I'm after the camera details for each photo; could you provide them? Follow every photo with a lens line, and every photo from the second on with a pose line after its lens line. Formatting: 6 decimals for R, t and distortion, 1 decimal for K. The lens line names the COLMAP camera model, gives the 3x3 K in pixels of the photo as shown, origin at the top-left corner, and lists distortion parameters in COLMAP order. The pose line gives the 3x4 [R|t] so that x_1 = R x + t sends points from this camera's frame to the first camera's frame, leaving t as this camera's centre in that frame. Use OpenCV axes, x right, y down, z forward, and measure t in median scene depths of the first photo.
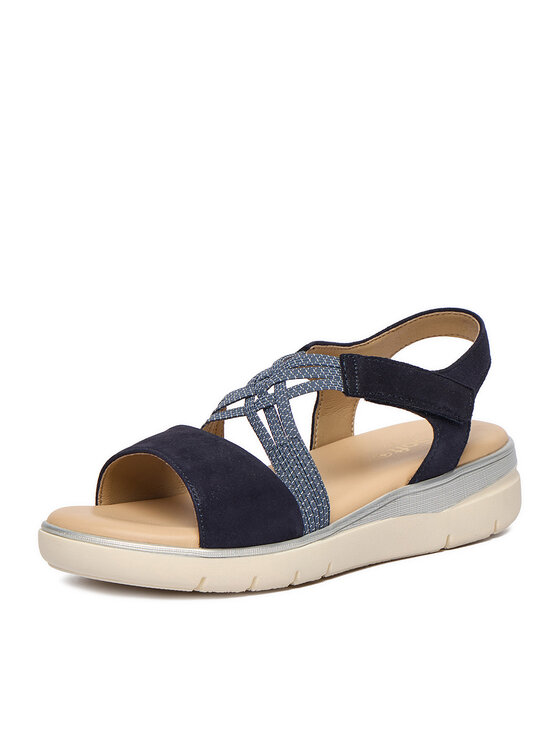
lens RADIAL K [[2172.9, 0, 280.4], [0, 2172.9, 372.6], [0, 0, 1]] dist [0.190583, 0.000000]
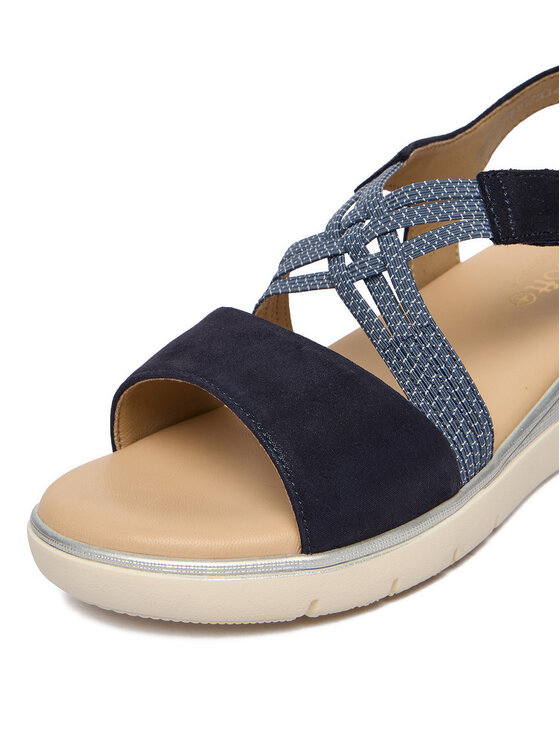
lens RADIAL K [[1498.9, 0, 279.0], [0, 1498.9, 372.9], [0, 0, 1]] dist [-0.096638, 0.000000]
pose [[0.993509, -0.111603, 0.022035, -0.044208], [0.104575, 0.972257, 0.209239, -0.048582], [-0.044775, -0.205576, 0.977616, 0.582090]]
